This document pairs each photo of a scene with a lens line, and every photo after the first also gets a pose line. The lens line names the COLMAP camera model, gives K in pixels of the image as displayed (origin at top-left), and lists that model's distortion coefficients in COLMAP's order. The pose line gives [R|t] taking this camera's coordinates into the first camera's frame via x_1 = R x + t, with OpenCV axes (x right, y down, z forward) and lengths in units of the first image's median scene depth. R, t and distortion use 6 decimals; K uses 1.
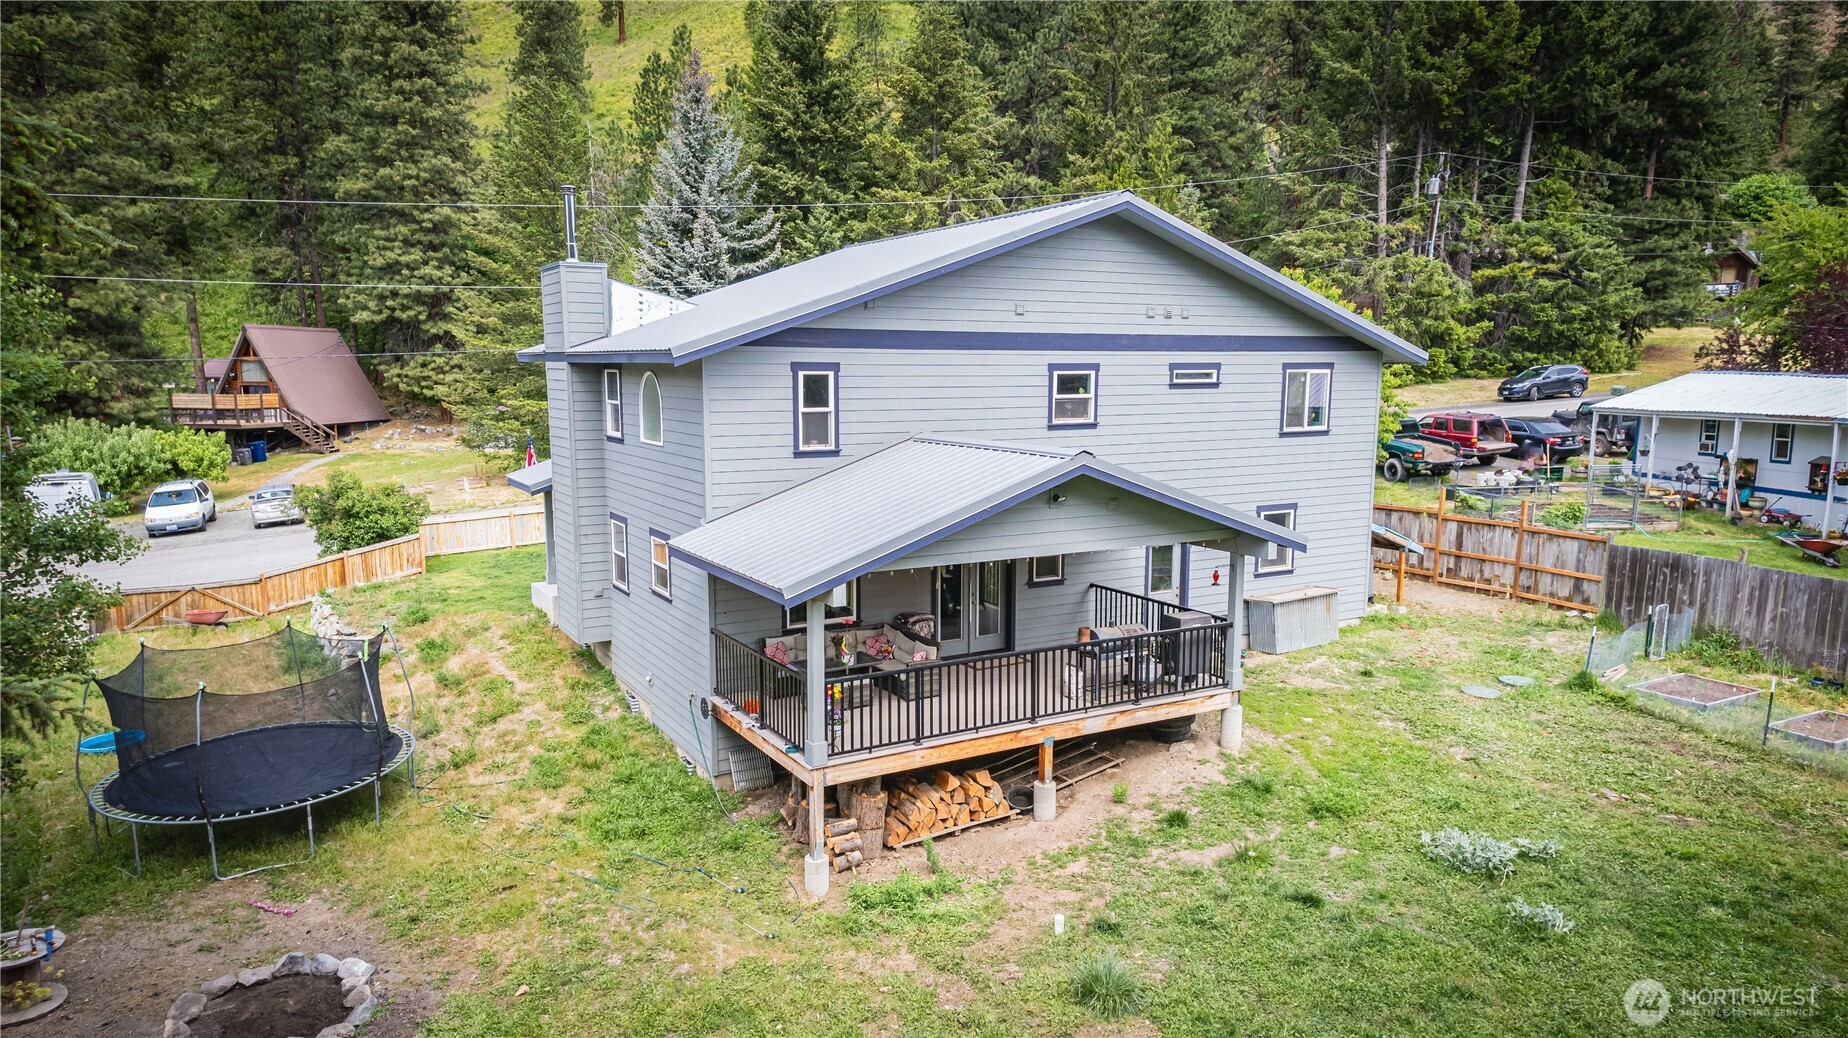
lens RADIAL K [[1155.0, 0, 917.7], [0, 1155.0, 530.3], [0, 0, 1]] dist [0.070606, -0.053217]
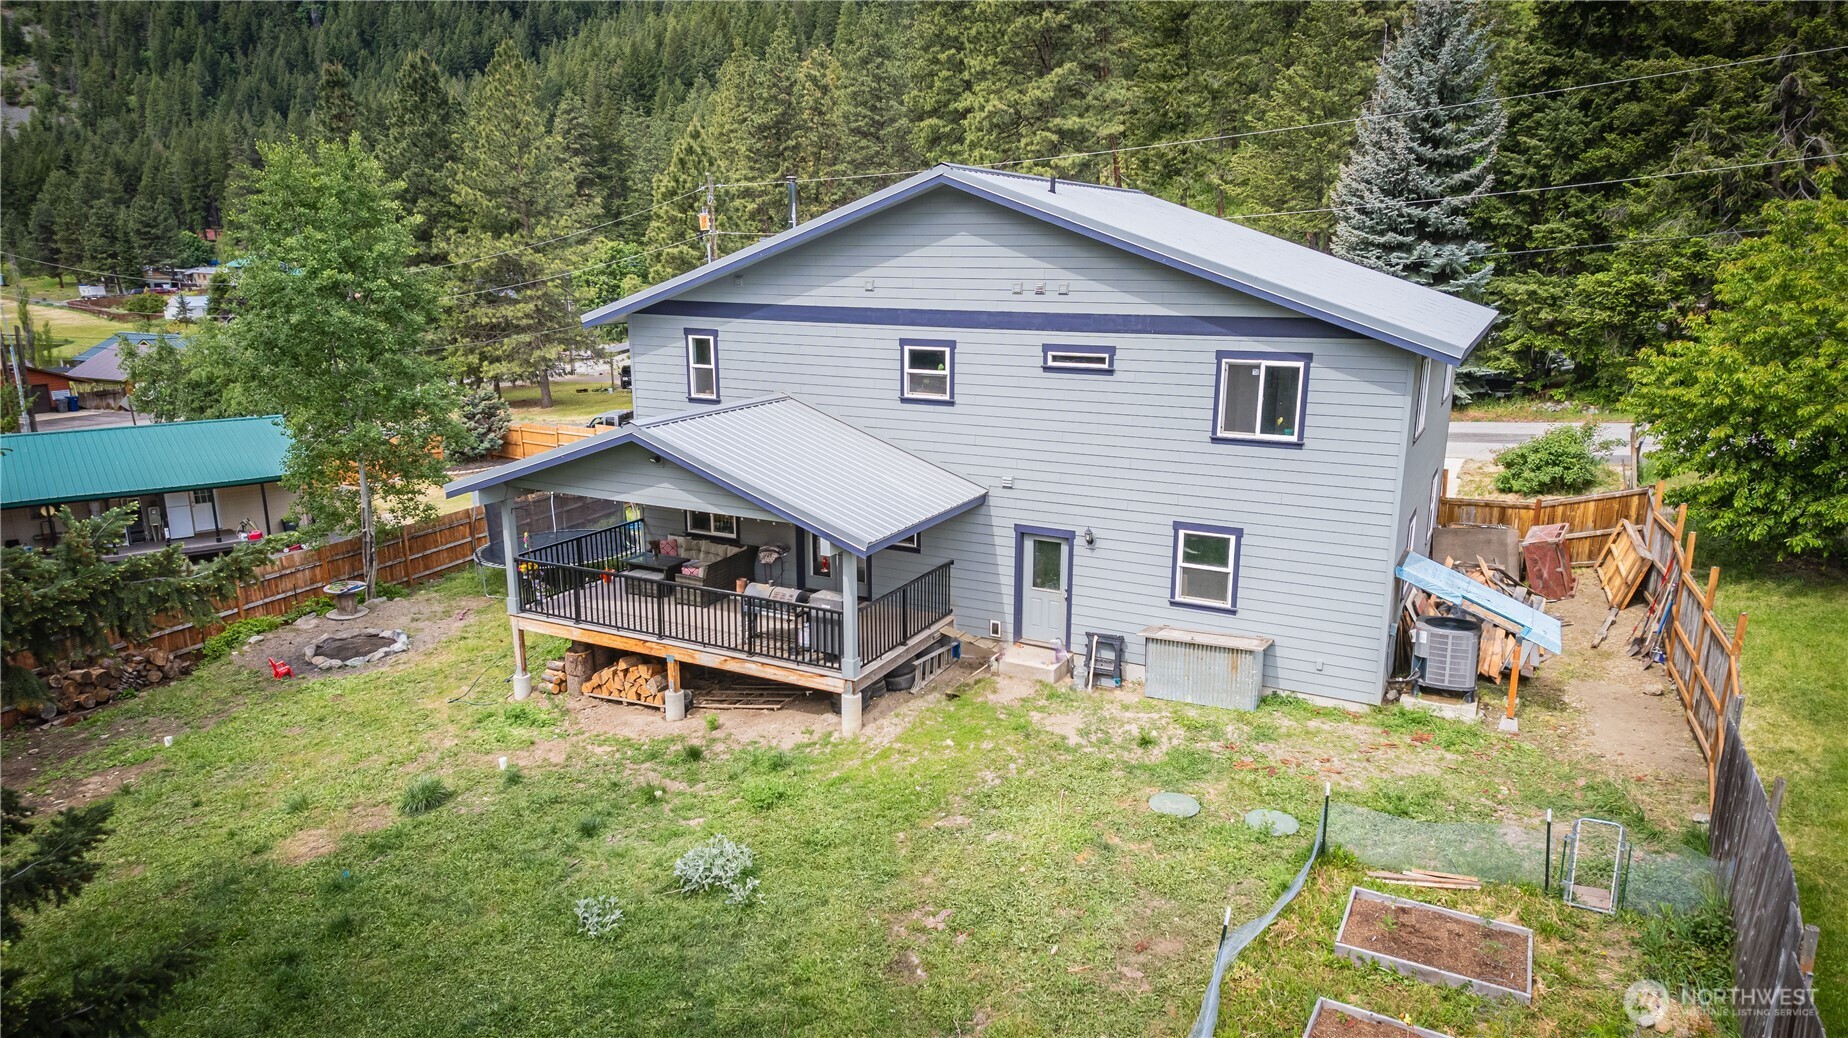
lens RADIAL K [[1155.0, 0, 917.7], [0, 1155.0, 530.3], [0, 0, 1]] dist [0.070606, -0.053217]
pose [[0.541800, 0.197837, -0.816892, 0.996626], [-0.121410, 0.980132, 0.156846, -0.139720], [0.831692, 0.014199, 0.555055, 0.442380]]
